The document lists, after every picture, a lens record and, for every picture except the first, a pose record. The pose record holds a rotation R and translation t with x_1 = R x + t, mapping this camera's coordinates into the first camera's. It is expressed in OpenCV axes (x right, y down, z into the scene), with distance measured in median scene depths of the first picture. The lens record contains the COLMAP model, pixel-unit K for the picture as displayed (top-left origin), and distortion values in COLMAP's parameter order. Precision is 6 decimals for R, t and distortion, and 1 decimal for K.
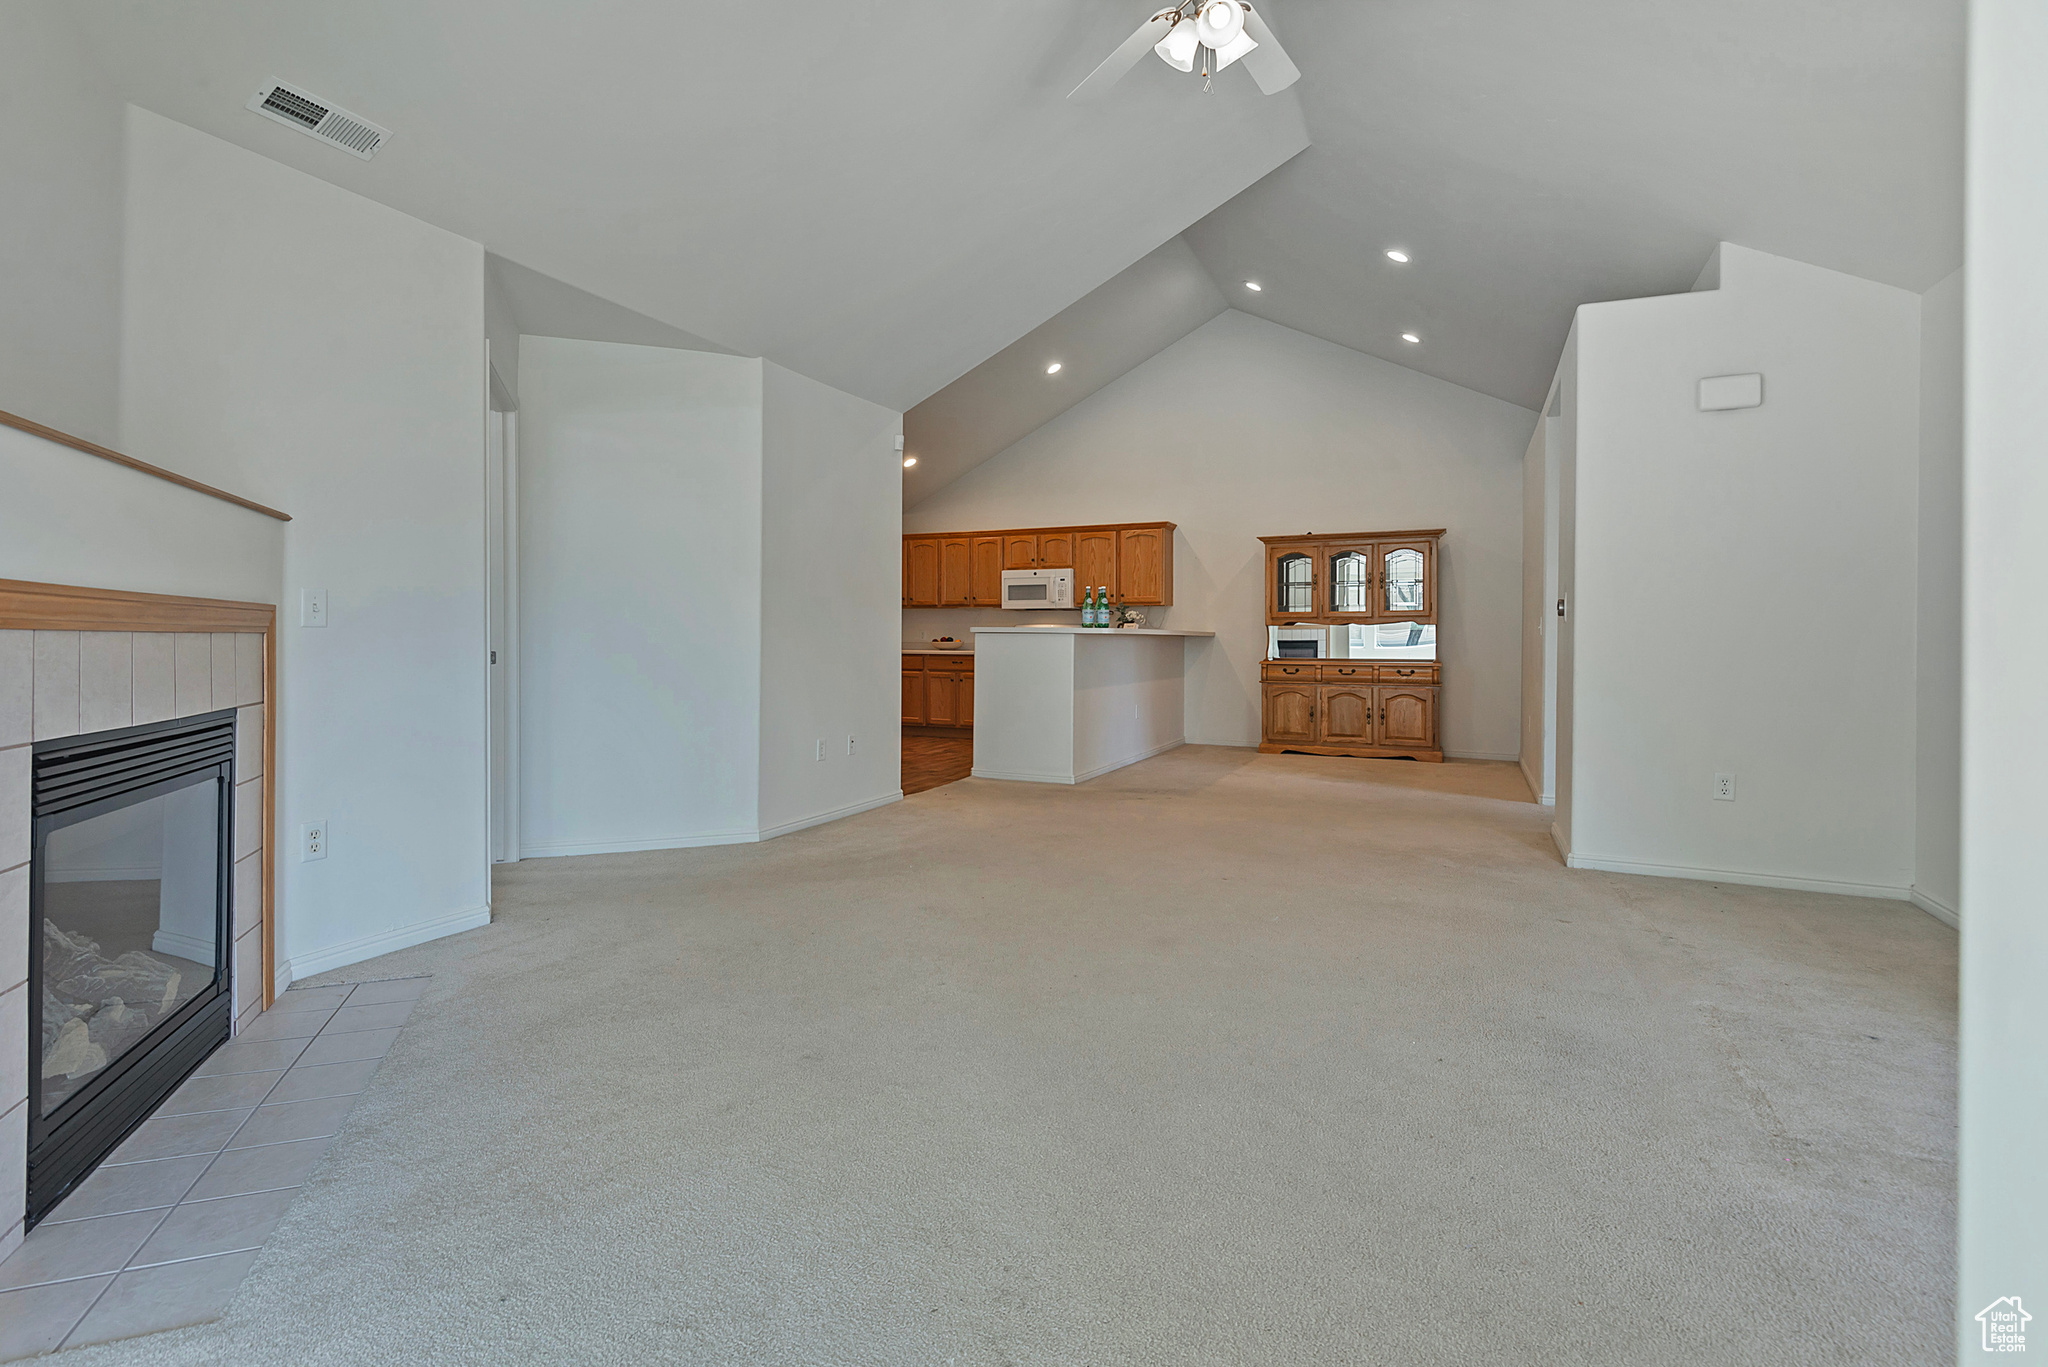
lens RADIAL K [[934.5, 0, 957.6], [0, 934.5, 651.1], [0, 0, 1]] dist [0.026990, -0.014707]
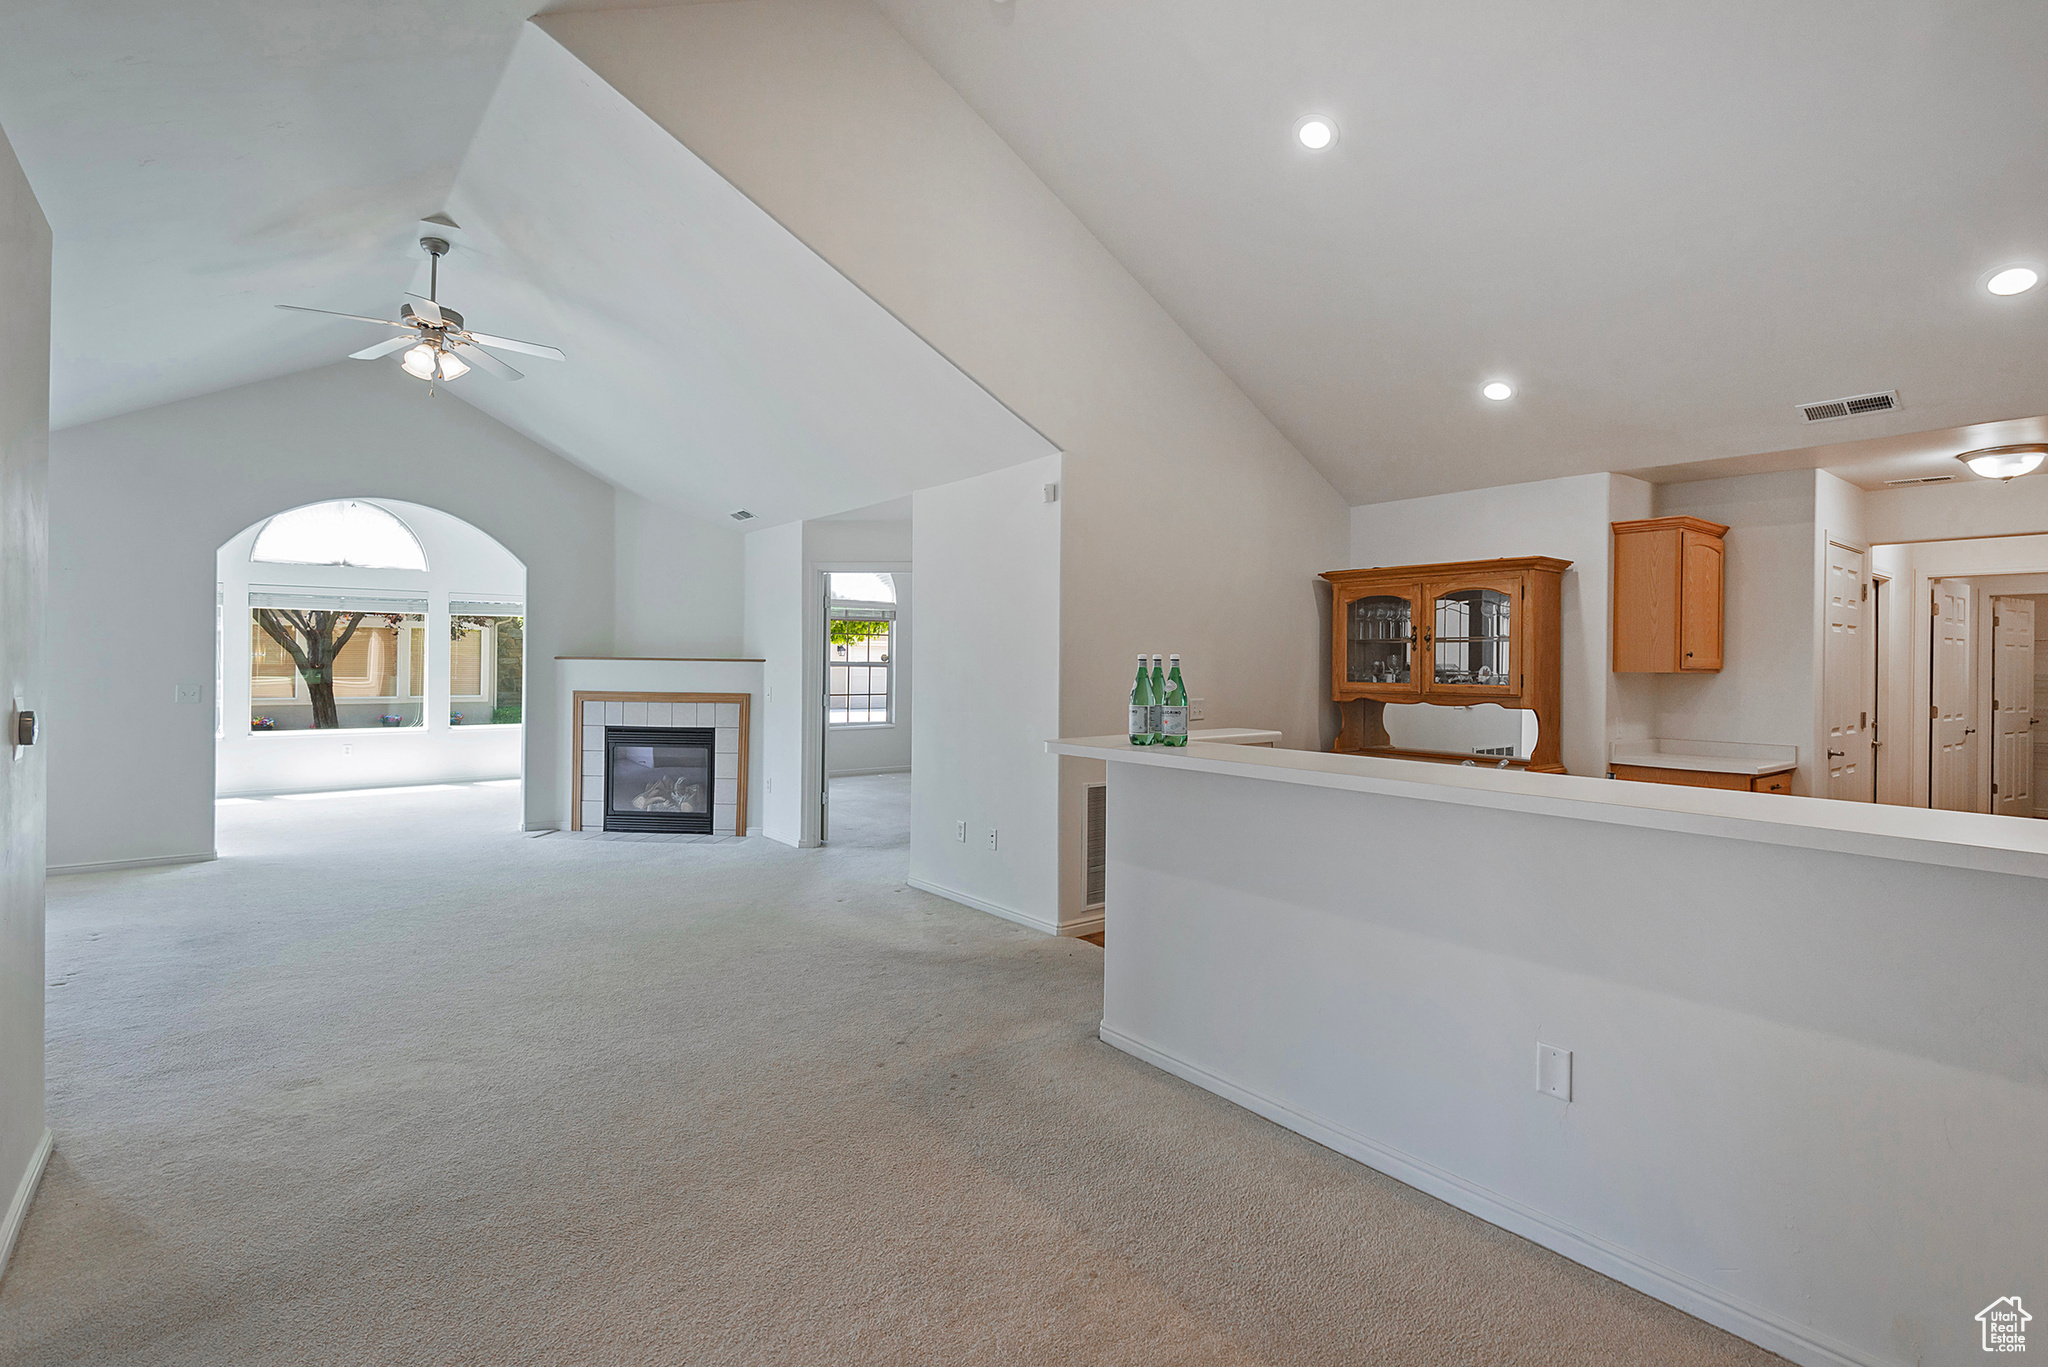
lens RADIAL K [[934.5, 0, 1020.4], [0, 934.5, 669.1], [0, 0, 1]] dist [0.026990, -0.014707]
pose [[-0.375398, -0.004976, -0.926850, 0.475060], [-0.026354, 0.999639, 0.005308, -0.048597], [0.926489, 0.026419, -0.375393, 0.861649]]
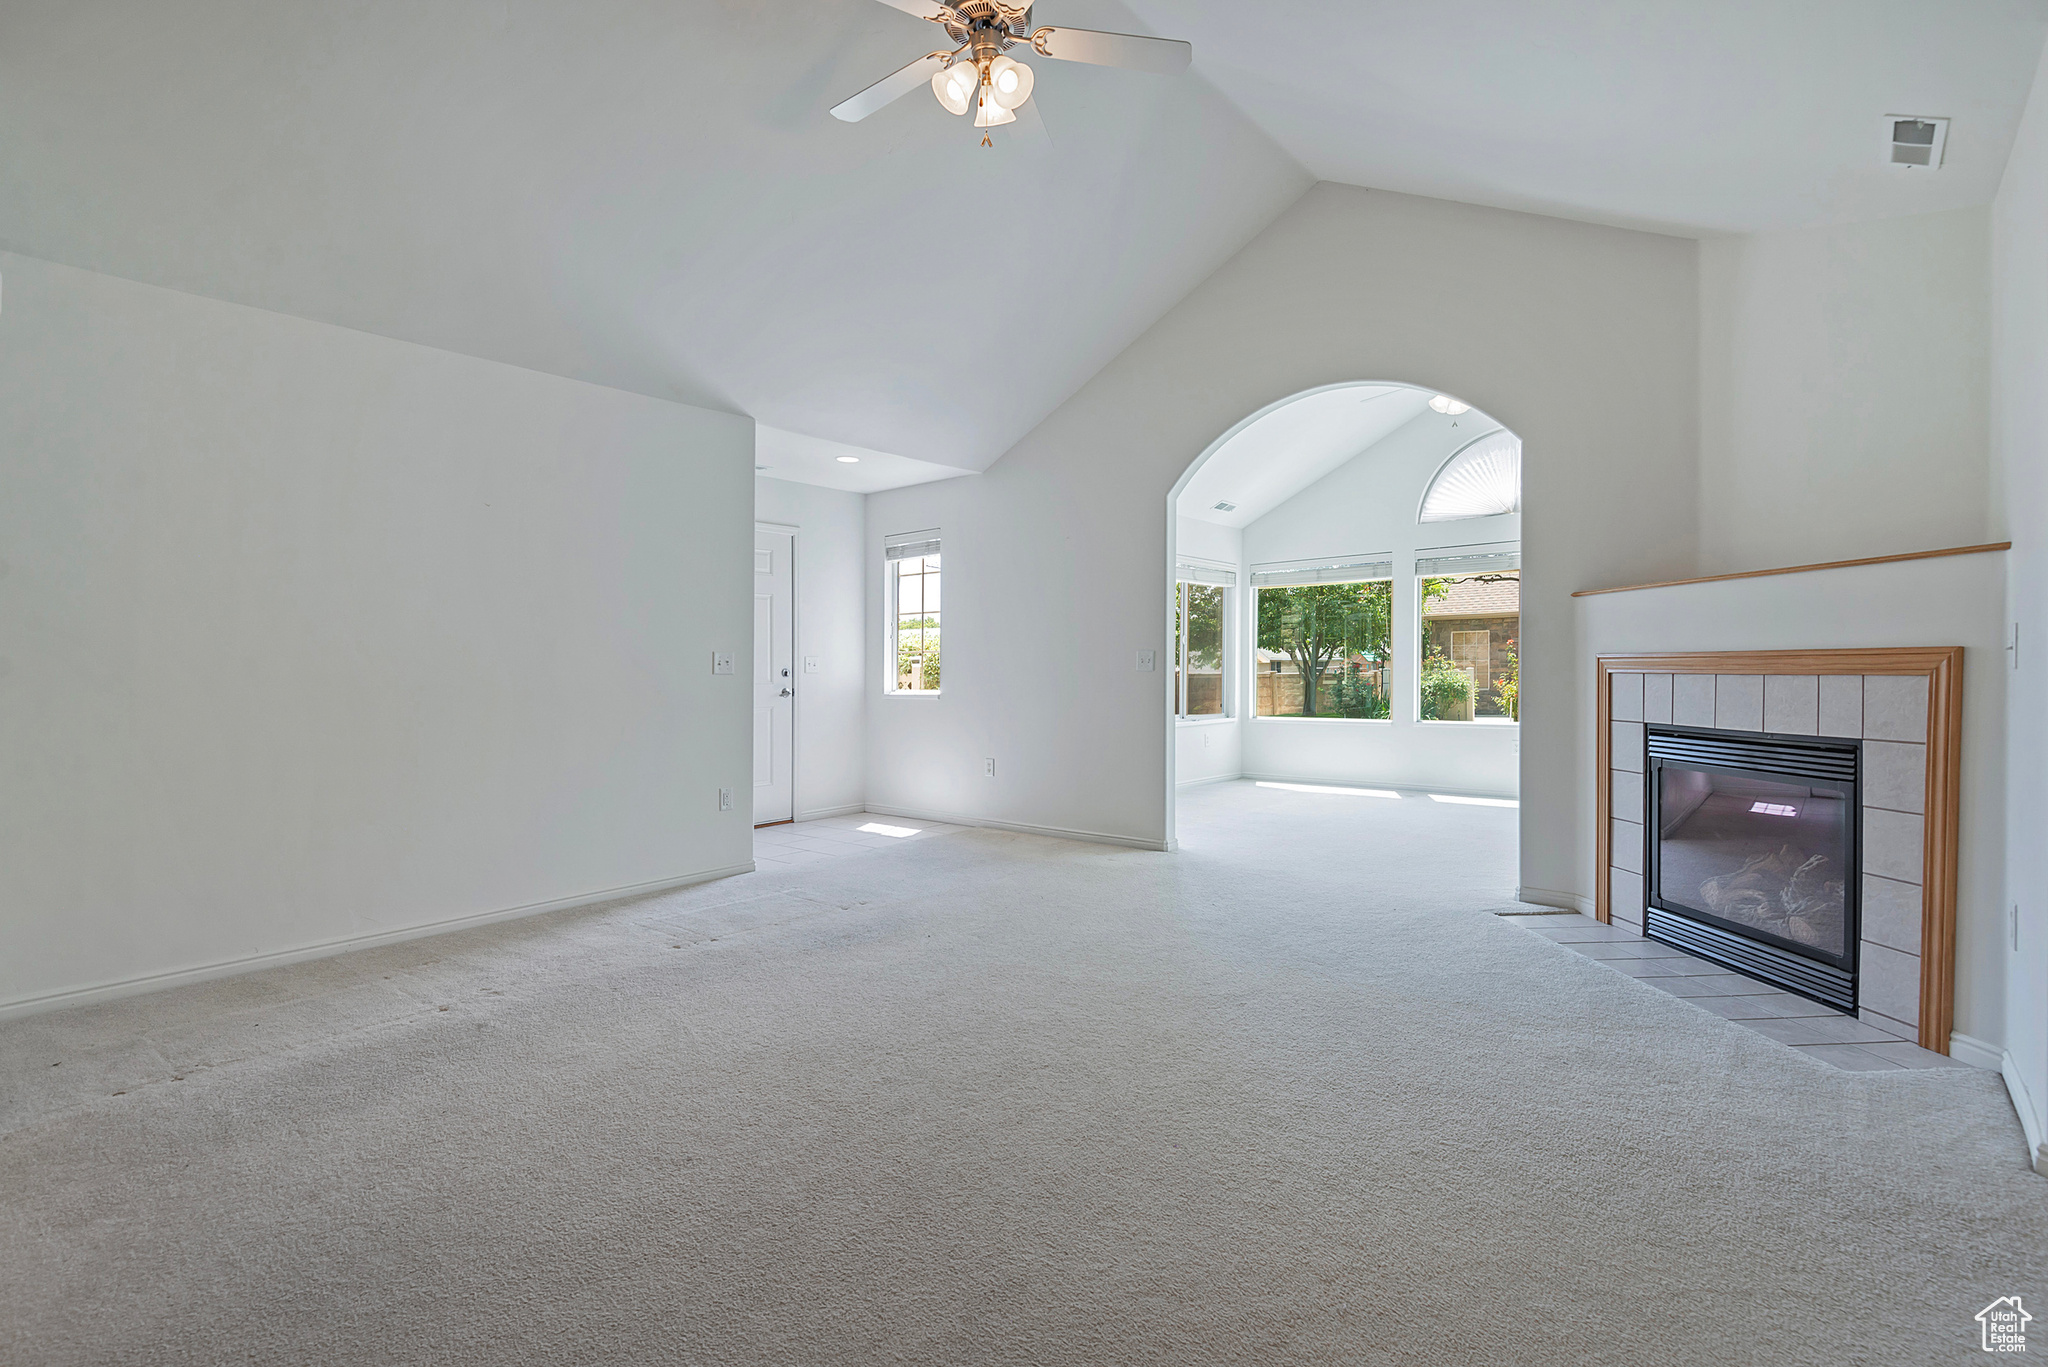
lens RADIAL K [[934.5, 0, 1014.8], [0, 934.5, 668.3], [0, 0, 1]] dist [0.026990, -0.014707]
pose [[-0.976635, 0.001518, 0.214899, 0.001797], [0.004255, 0.999916, 0.012275, -0.013244], [-0.214862, 0.012903, -0.976559, 0.667594]]
